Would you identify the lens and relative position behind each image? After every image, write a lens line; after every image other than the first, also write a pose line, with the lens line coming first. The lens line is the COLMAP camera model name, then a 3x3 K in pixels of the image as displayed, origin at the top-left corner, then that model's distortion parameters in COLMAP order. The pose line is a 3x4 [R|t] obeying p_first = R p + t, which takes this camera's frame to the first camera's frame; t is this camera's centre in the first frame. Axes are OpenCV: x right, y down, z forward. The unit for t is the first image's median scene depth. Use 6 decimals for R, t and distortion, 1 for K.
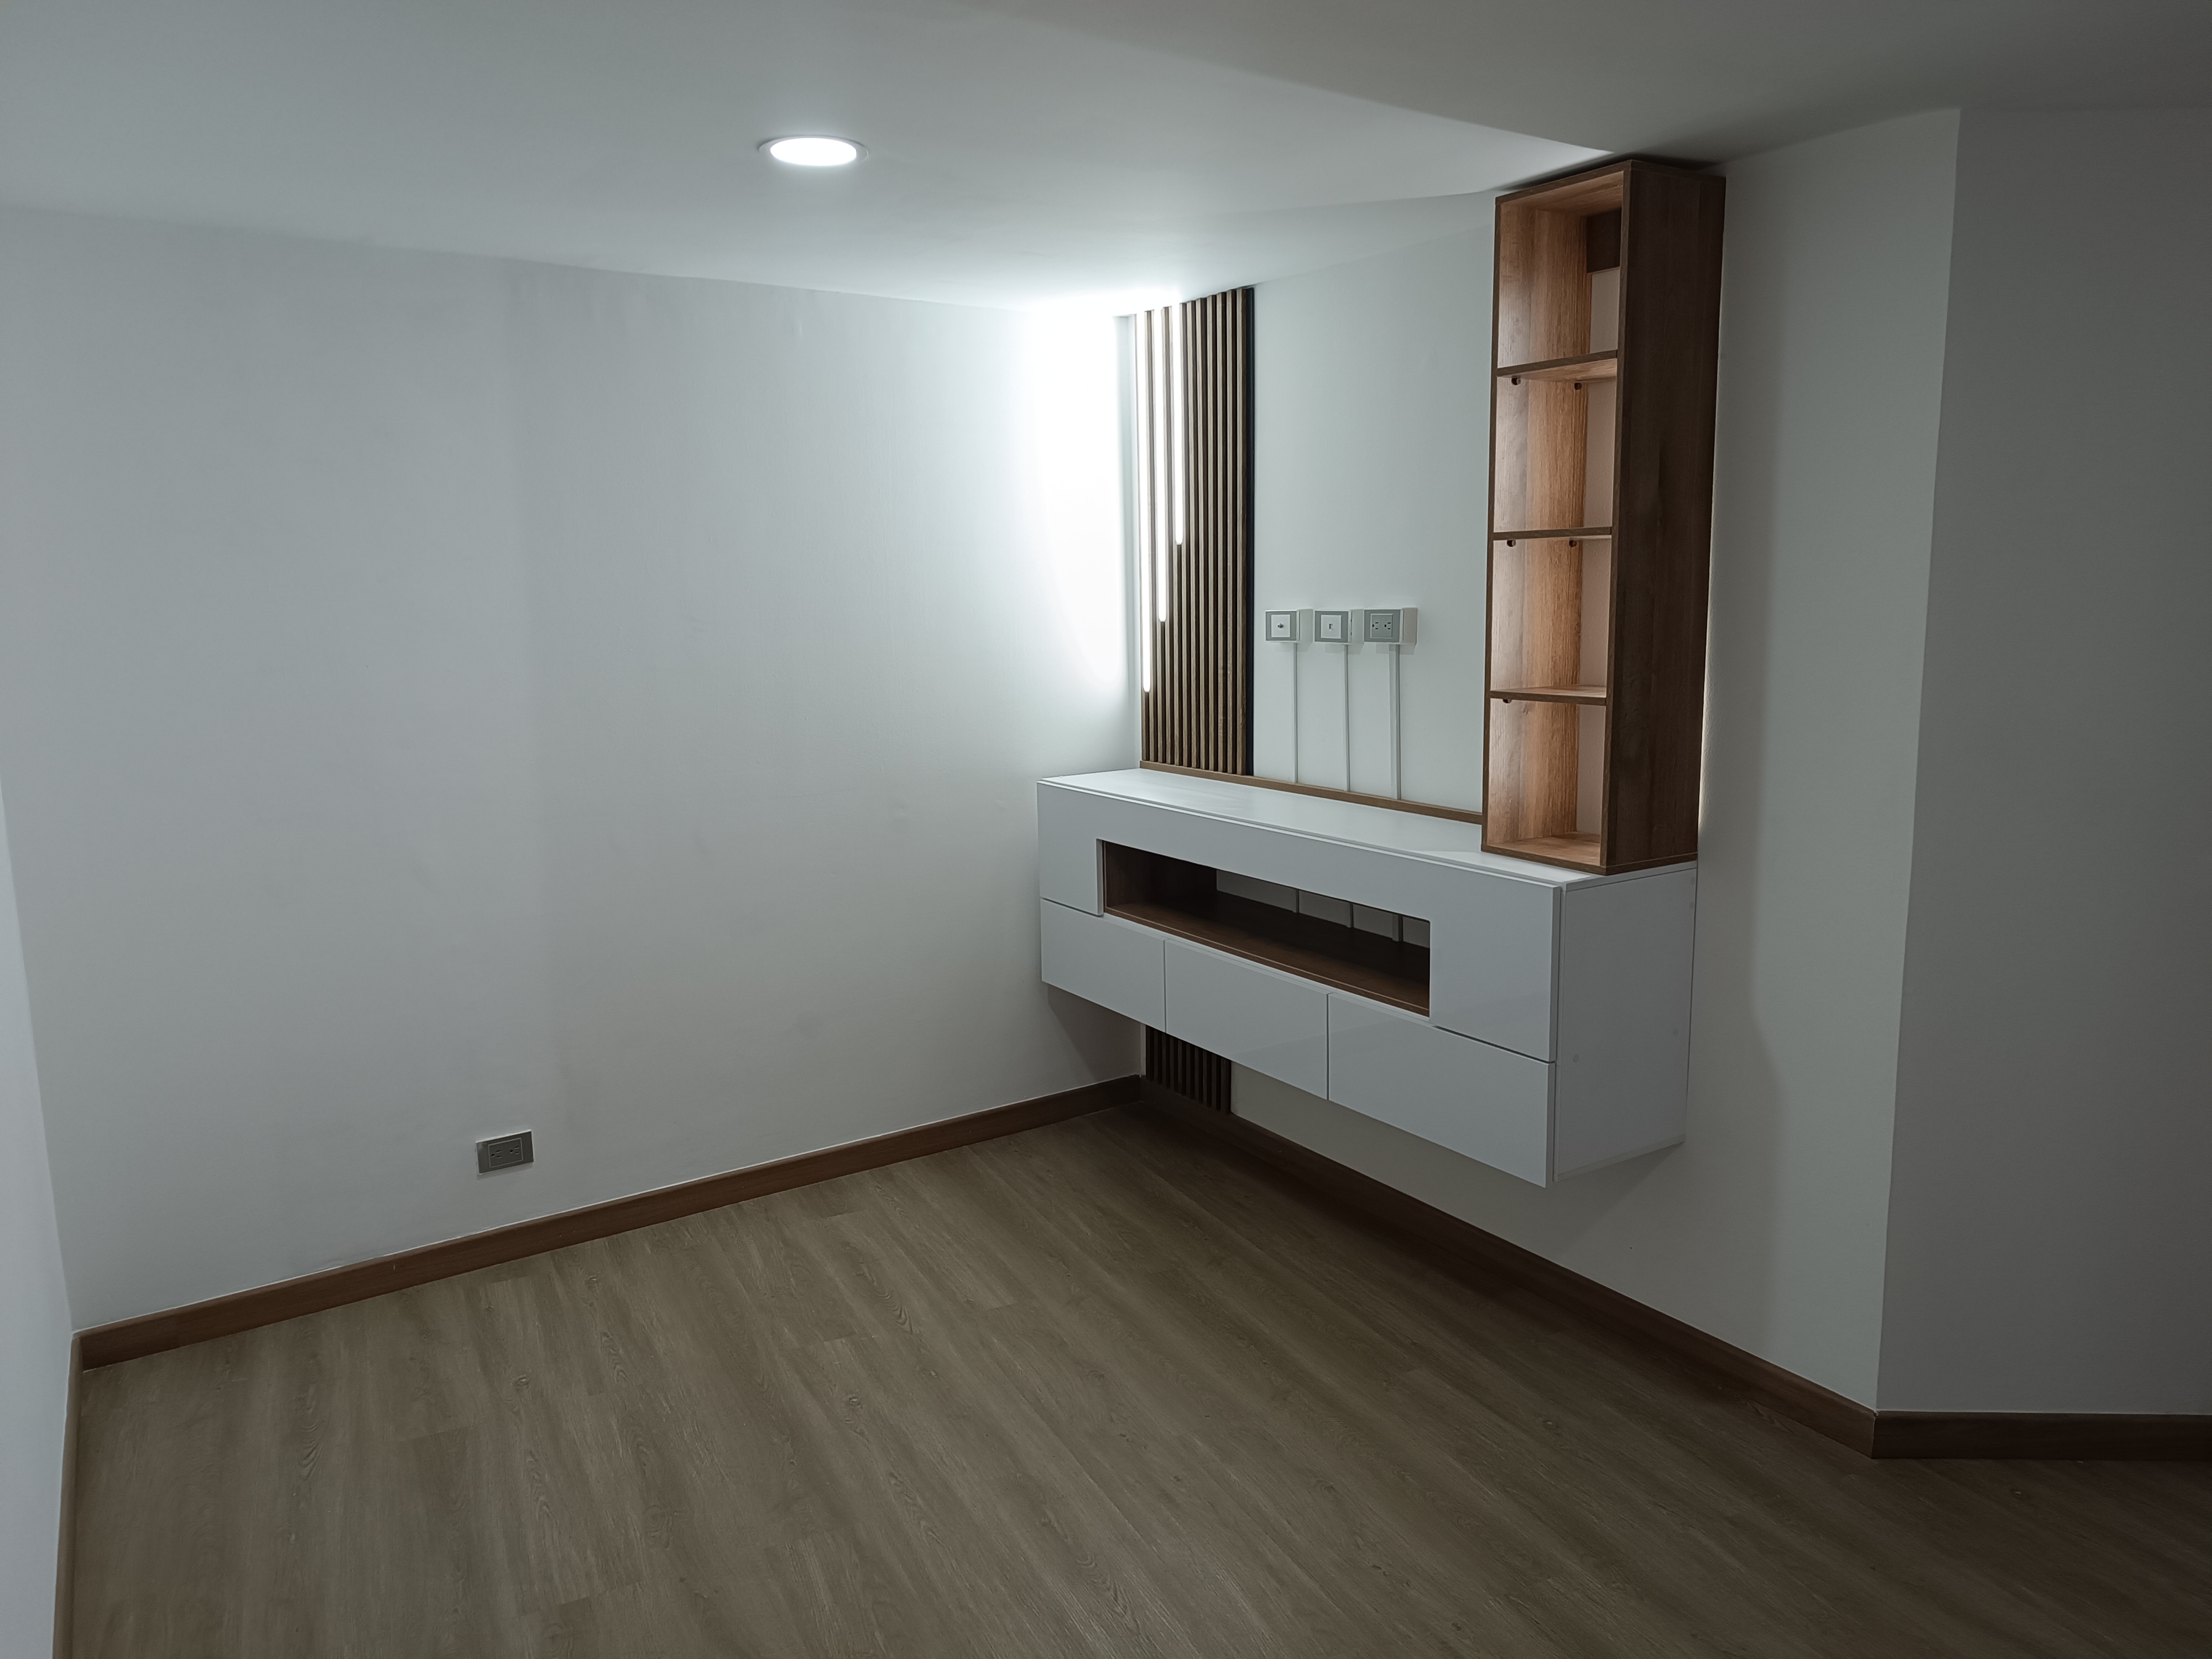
lens RADIAL K [[1559.1, 0, 1106.0], [0, 1559.1, 829.5], [0, 0, 1]] dist [0.033948, -0.036060]
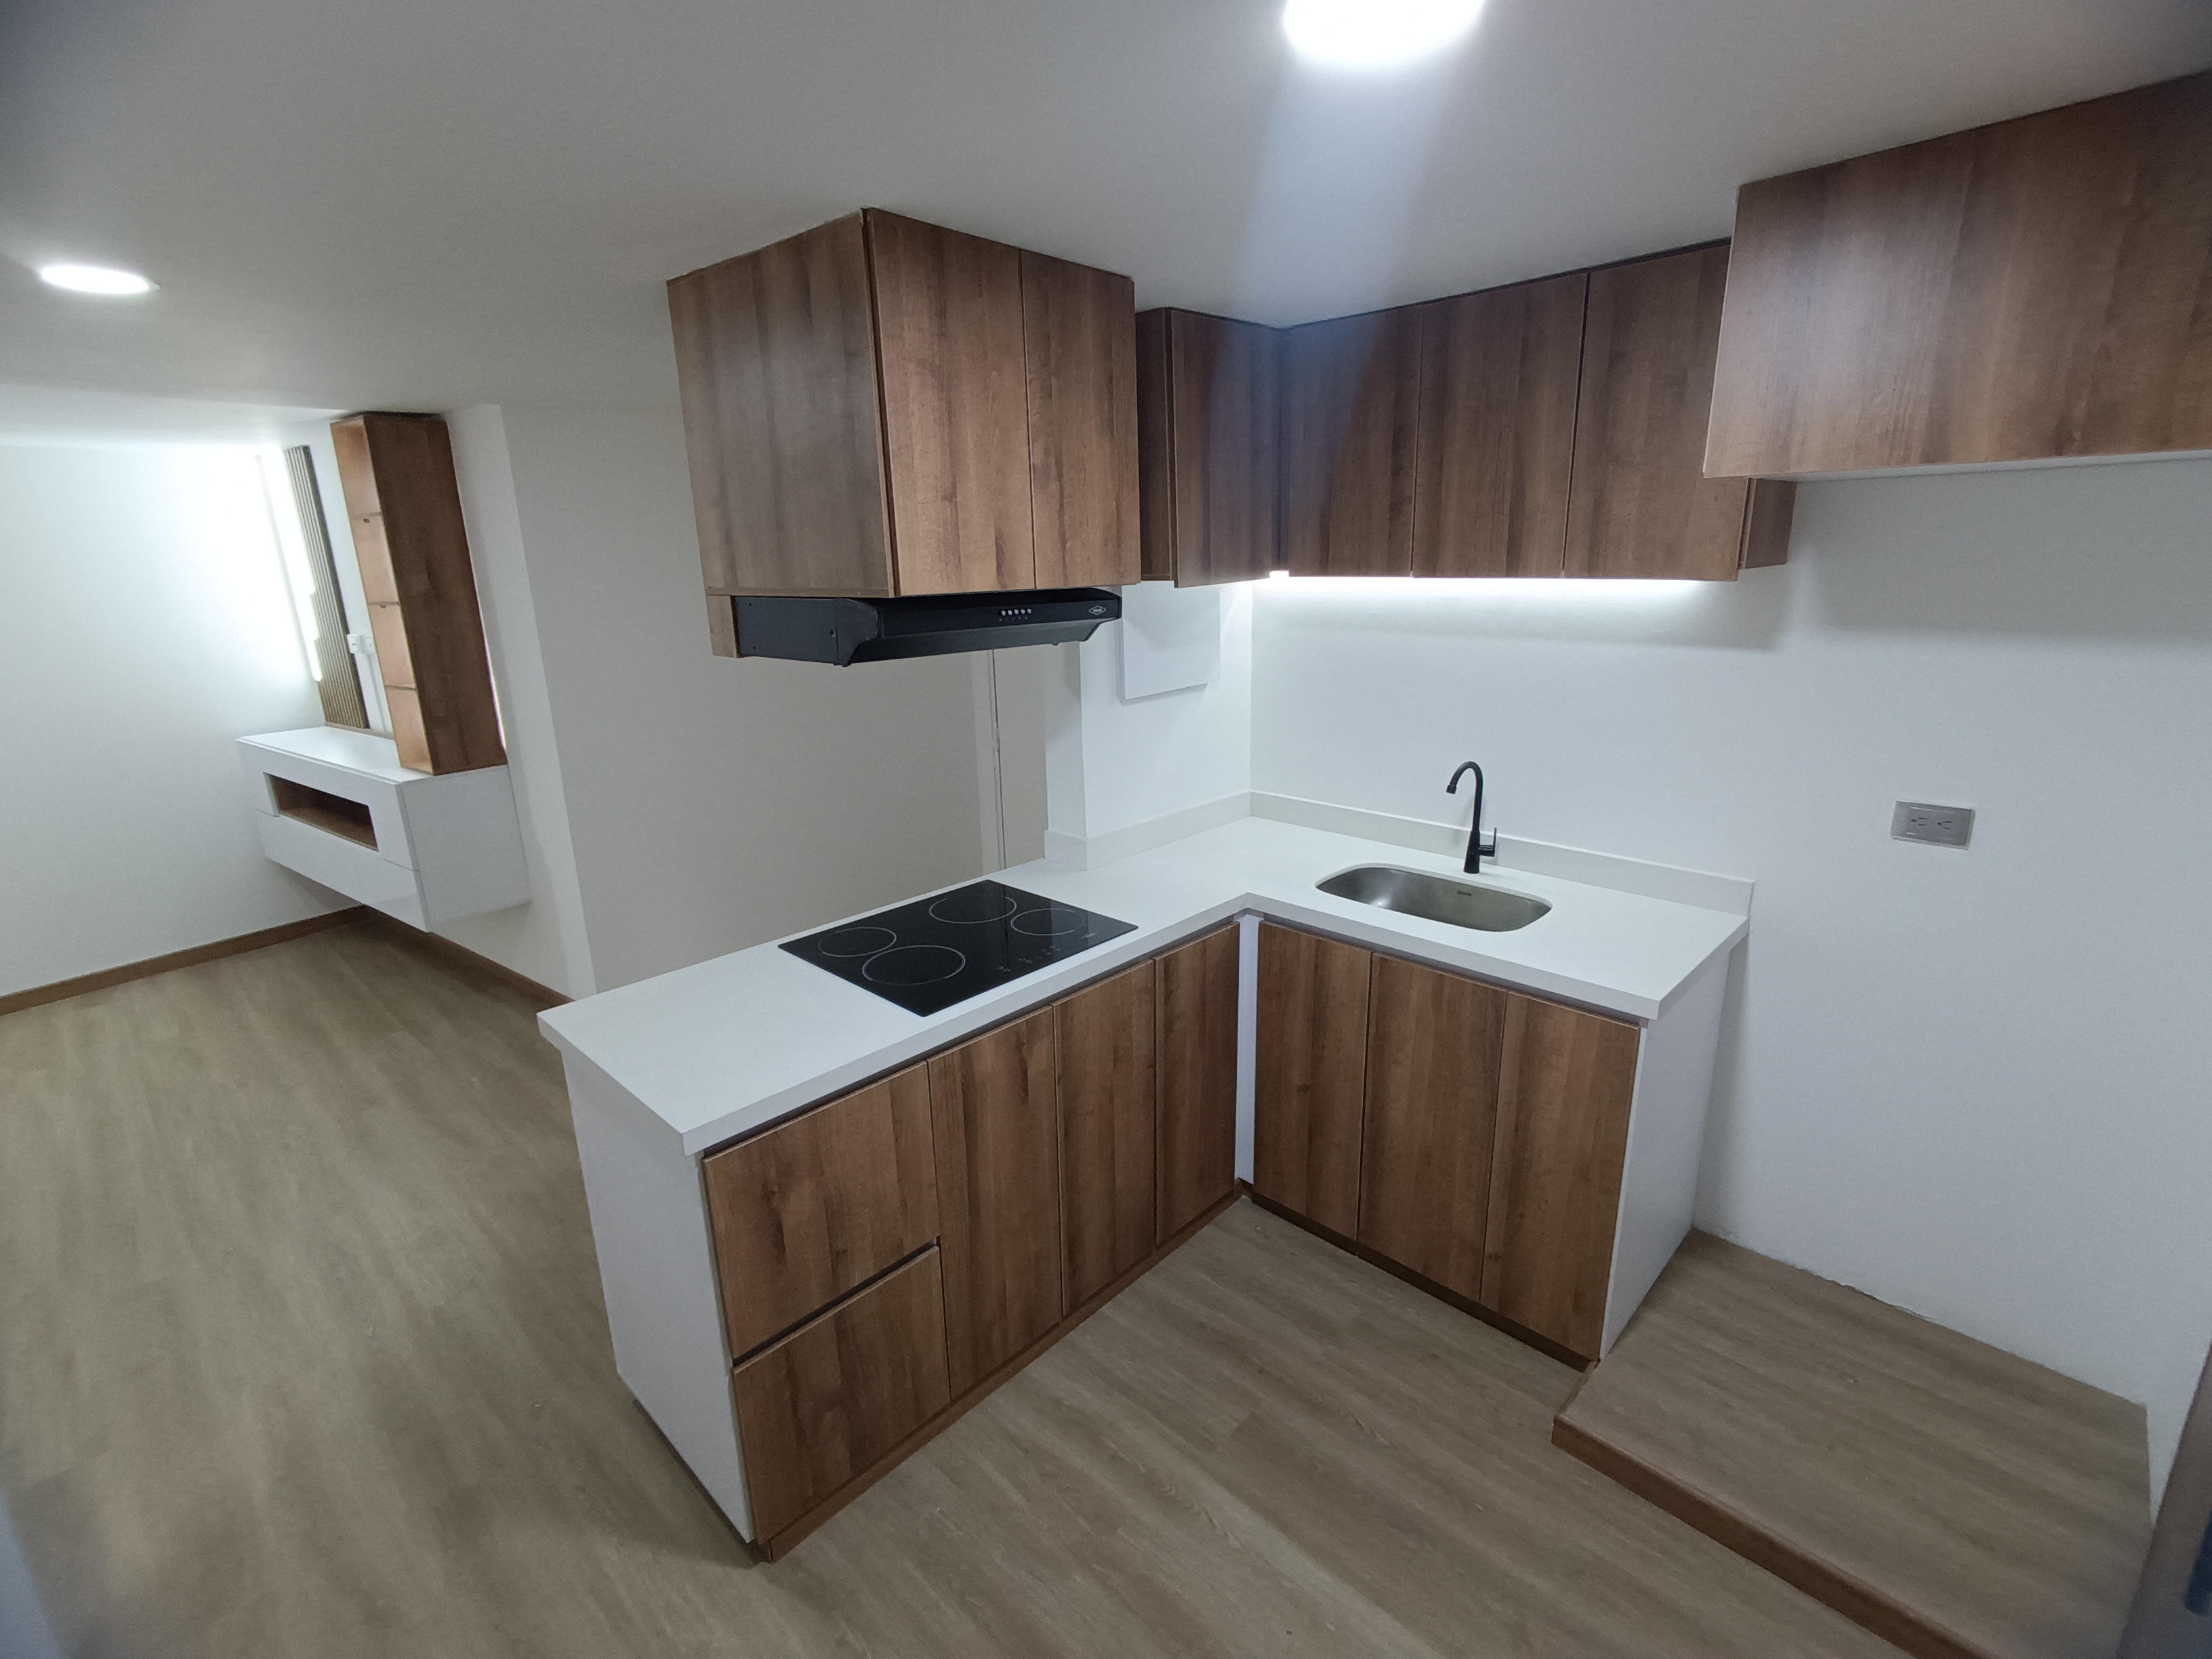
lens RADIAL K [[1019.5, 0, 1104.6], [0, 1019.5, 834.8], [0, 0, 1]] dist [-0.002358, -0.000401]
pose [[0.937578, -0.100336, 0.332988, 0.592124], [0.066378, 0.991504, 0.111863, 0.013143], [-0.341383, -0.082777, 0.936272, -0.457306]]
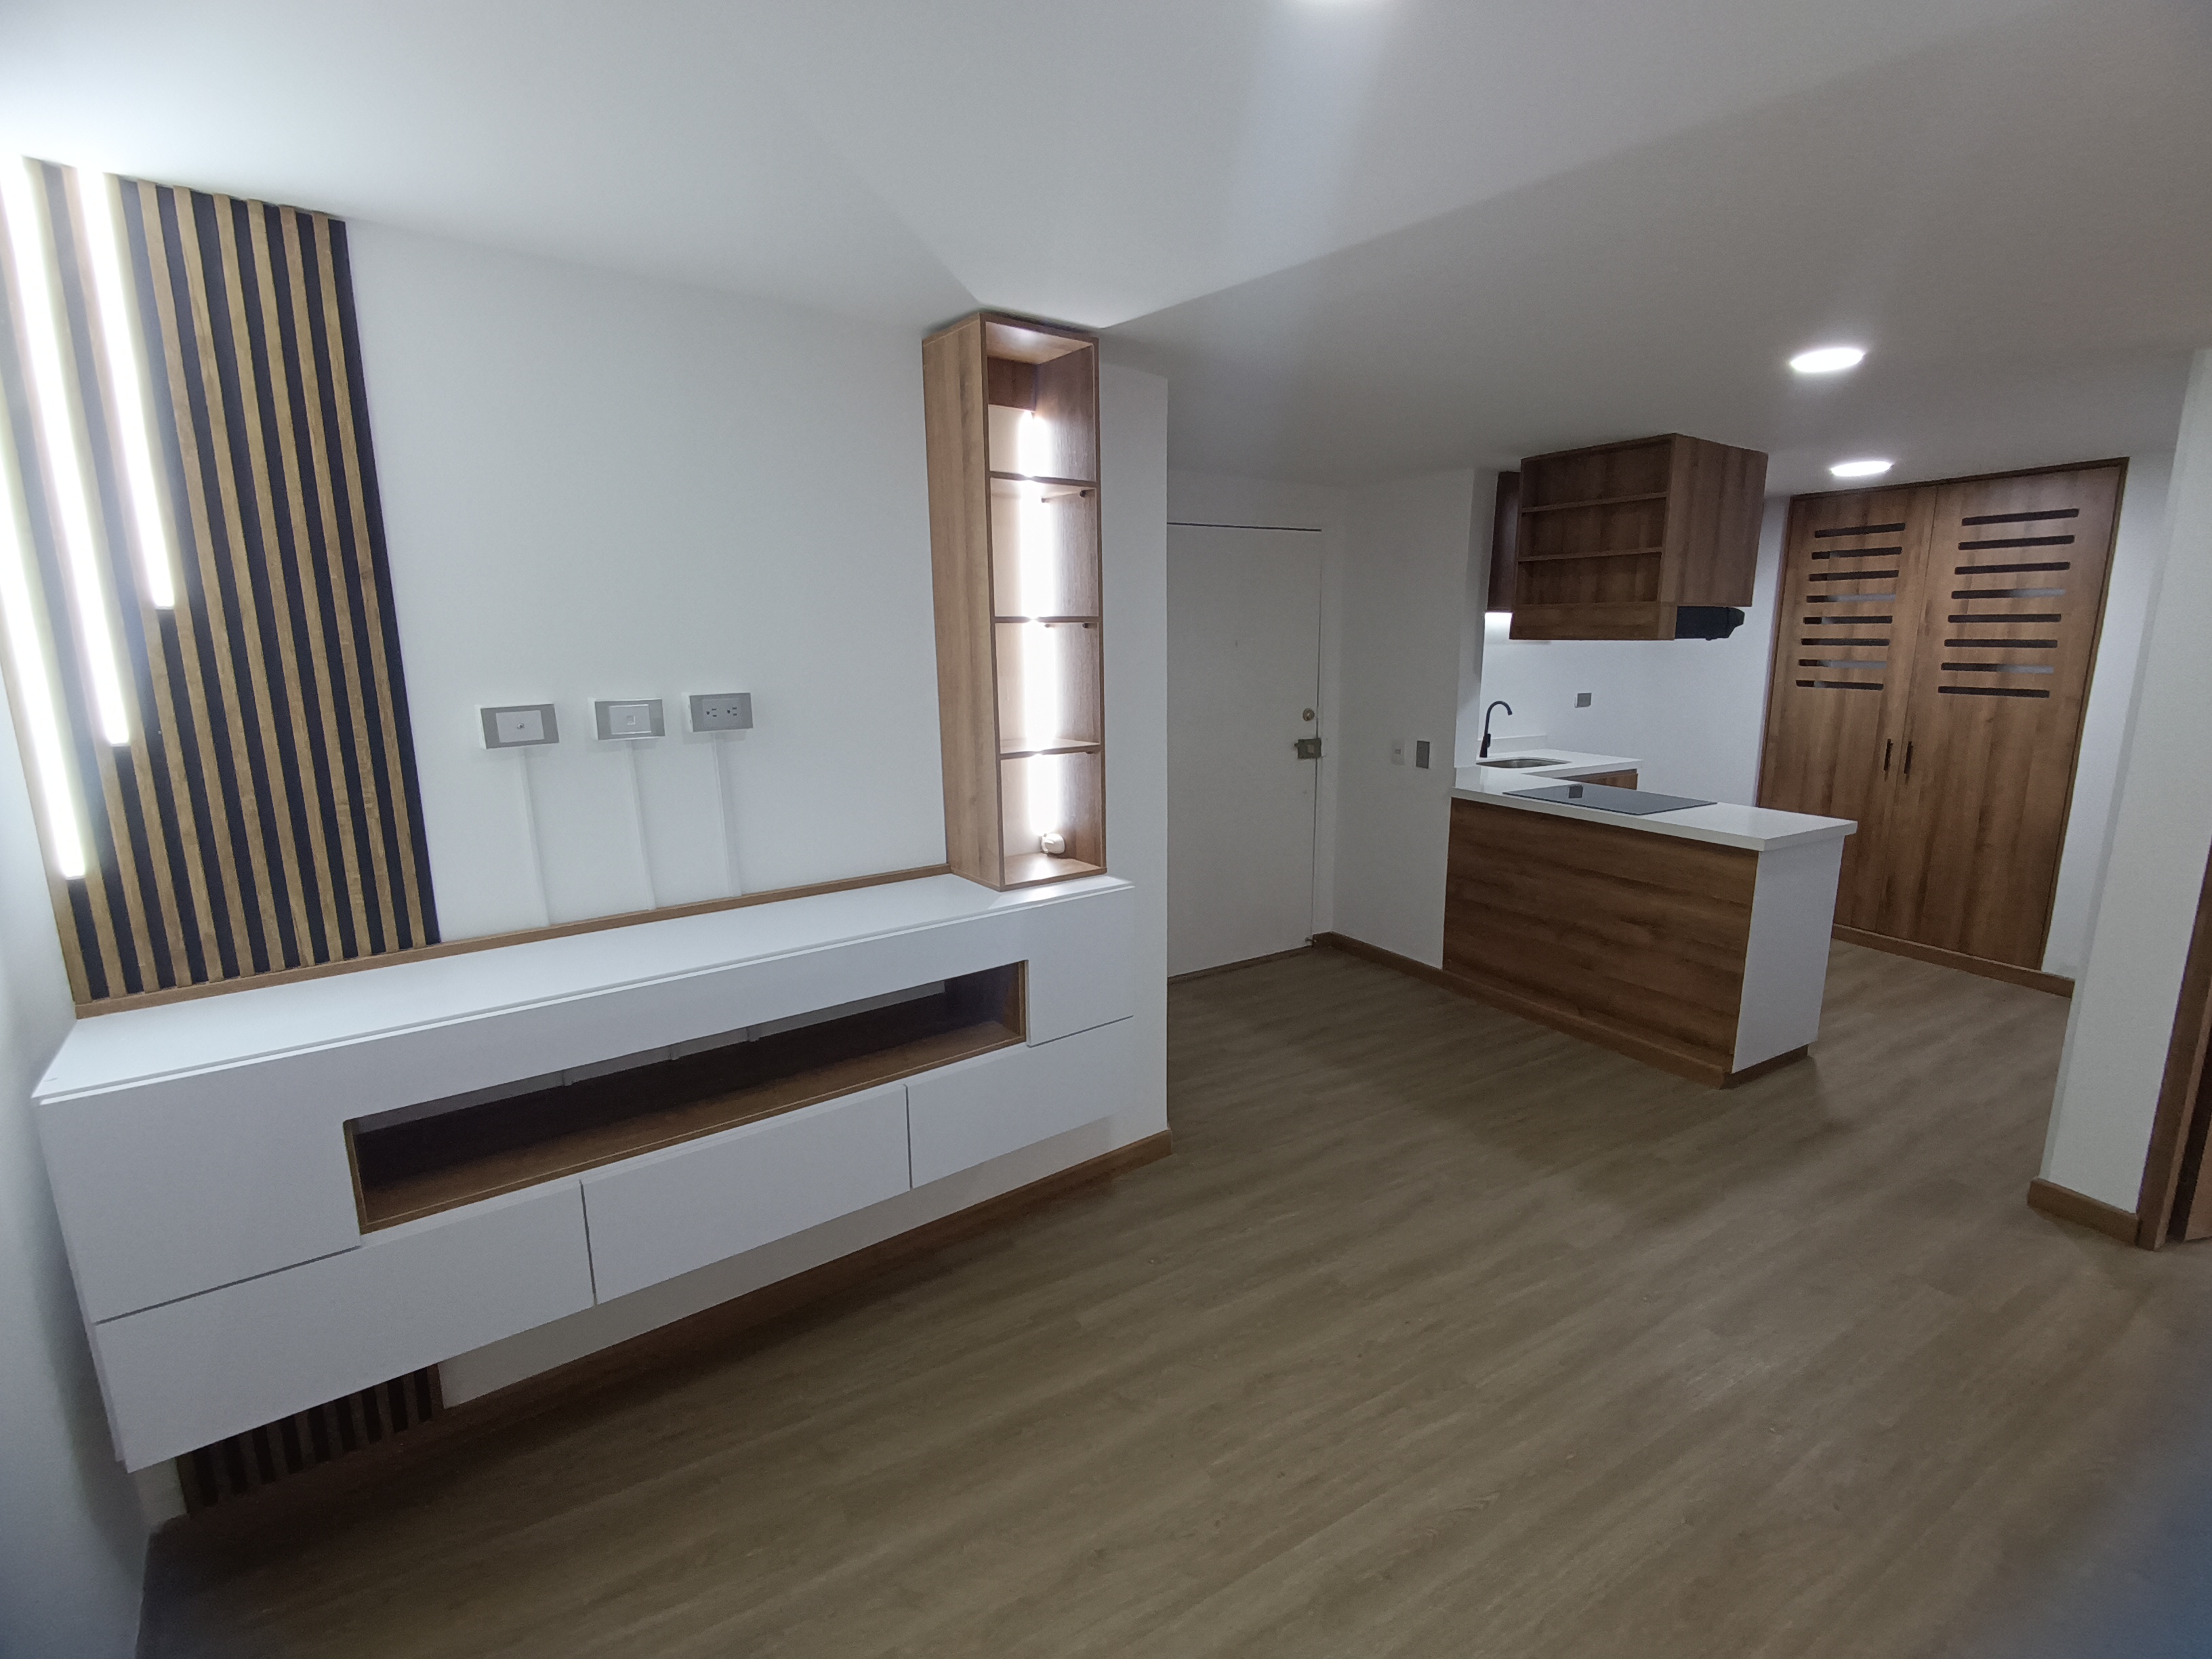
lens RADIAL K [[1006.3, 0, 1120.0], [0, 1006.3, 828.3], [0, 0, 1]] dist [-0.003346, 0.000254]
pose [[-0.080809, -0.178553, 0.980606, -0.461883], [0.167620, 0.967378, 0.189957, -0.149259], [-0.982534, 0.179720, -0.048244, 0.879670]]
